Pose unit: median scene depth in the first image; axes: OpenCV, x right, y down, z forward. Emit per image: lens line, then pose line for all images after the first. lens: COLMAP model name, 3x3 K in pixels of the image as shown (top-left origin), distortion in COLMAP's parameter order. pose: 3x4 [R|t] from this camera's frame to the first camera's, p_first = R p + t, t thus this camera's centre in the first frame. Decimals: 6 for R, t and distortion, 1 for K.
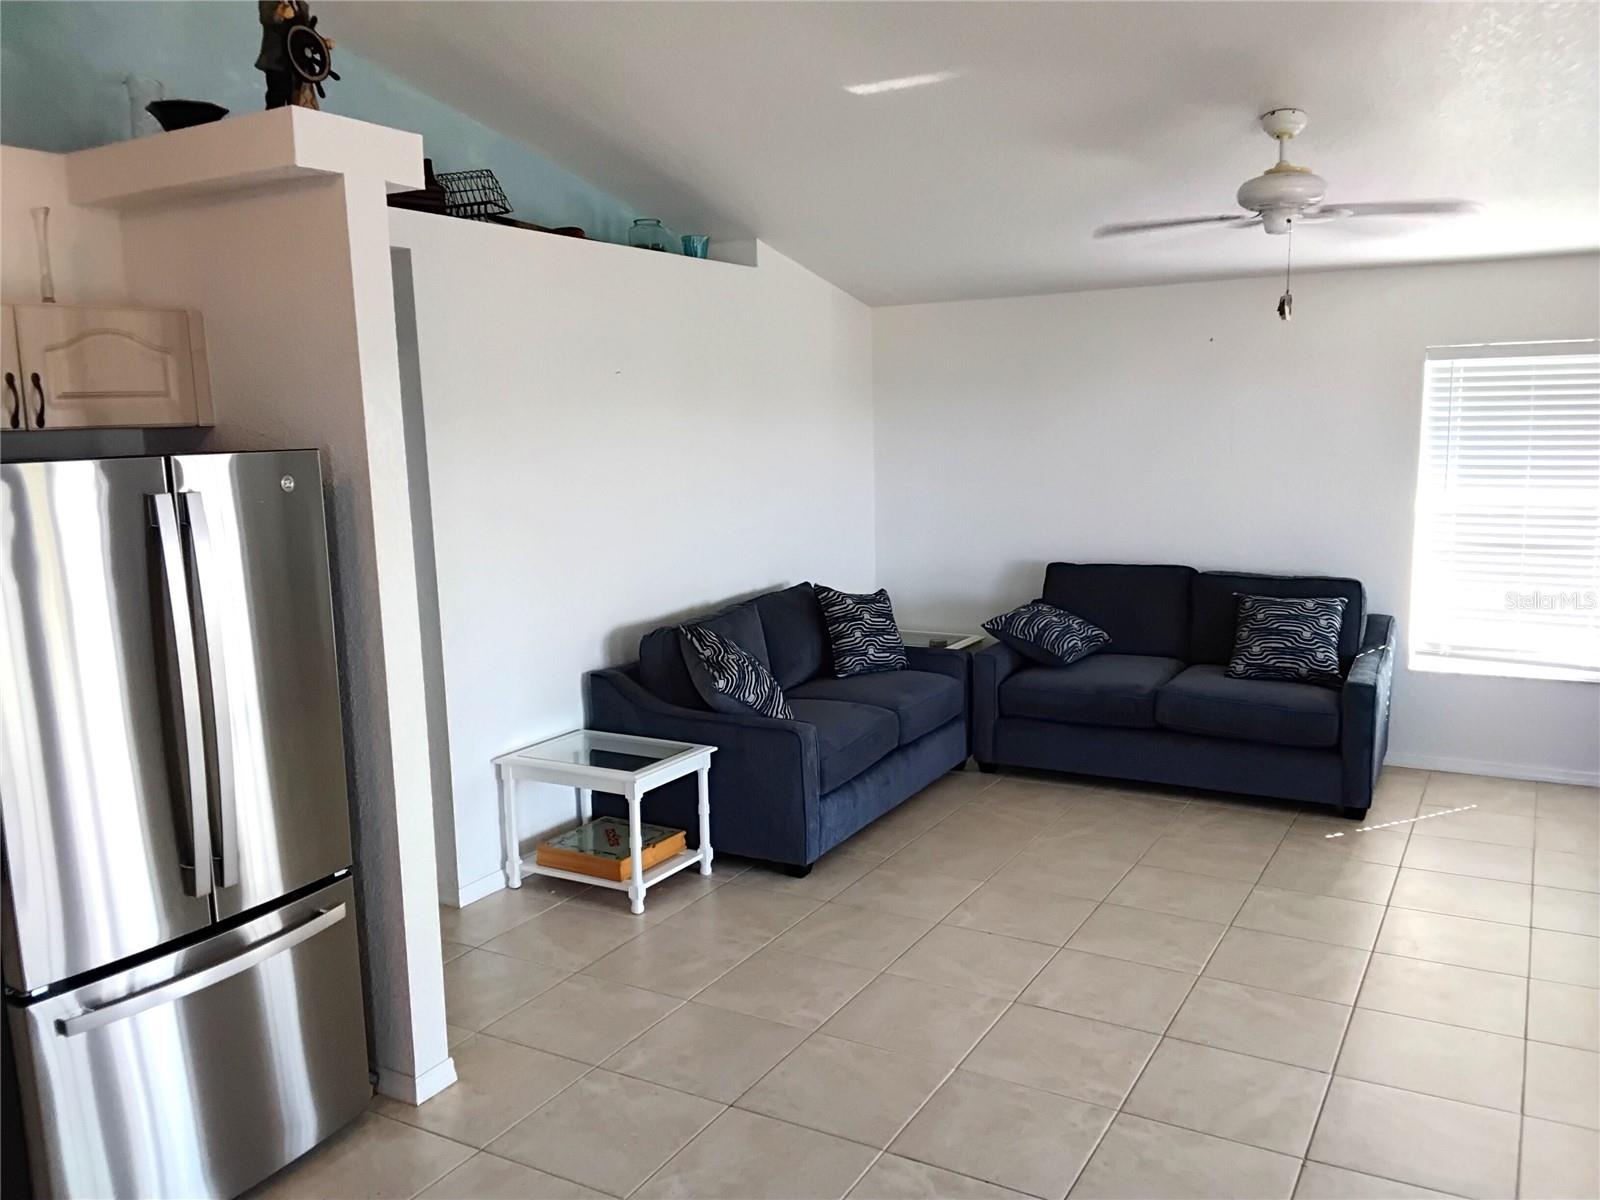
lens RADIAL K [[1266.3, 0, 801.1], [0, 1266.3, 607.0], [0, 0, 1]] dist [0.099061, -0.154092]
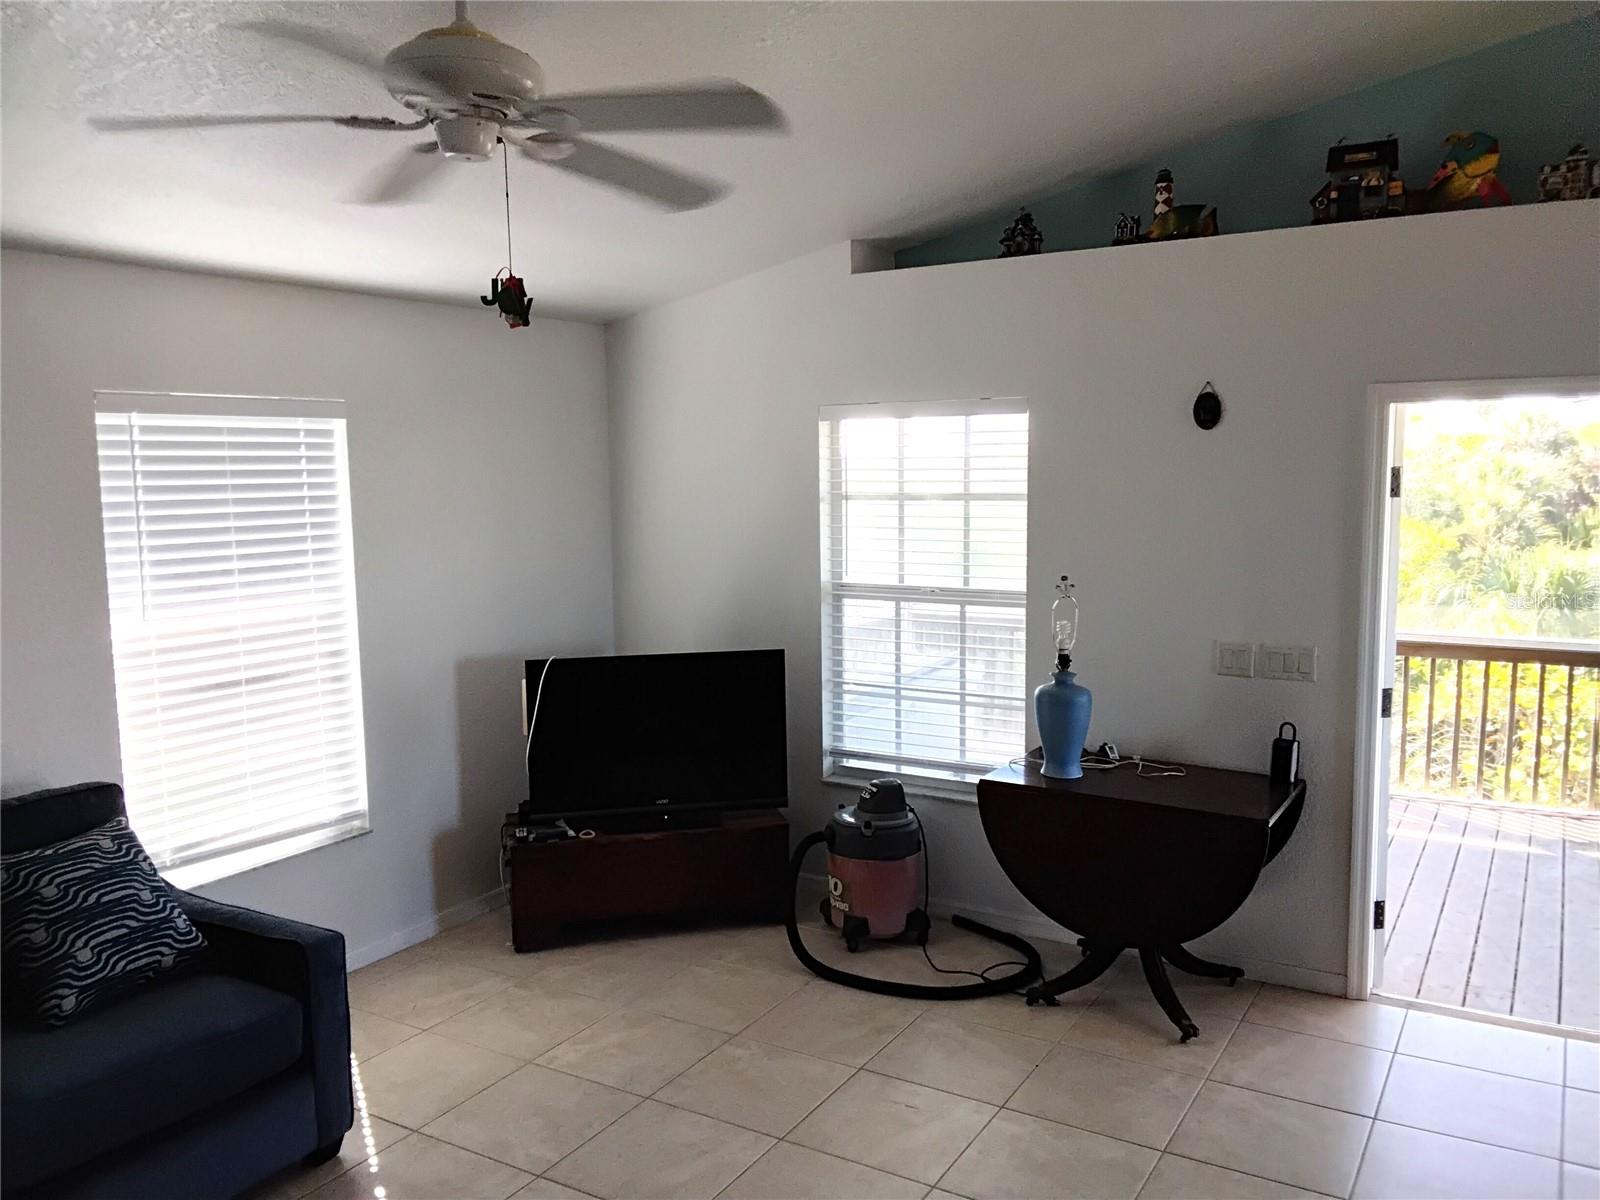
lens RADIAL K [[1267.4, 0, 793.4], [0, 1267.4, 610.2], [0, 0, 1]] dist [0.106614, -0.160702]
pose [[0.016932, -0.091253, 0.995684, -0.137957], [0.160078, 0.983228, 0.087390, -0.102176], [-0.986959, 0.157908, 0.031255, 0.689587]]
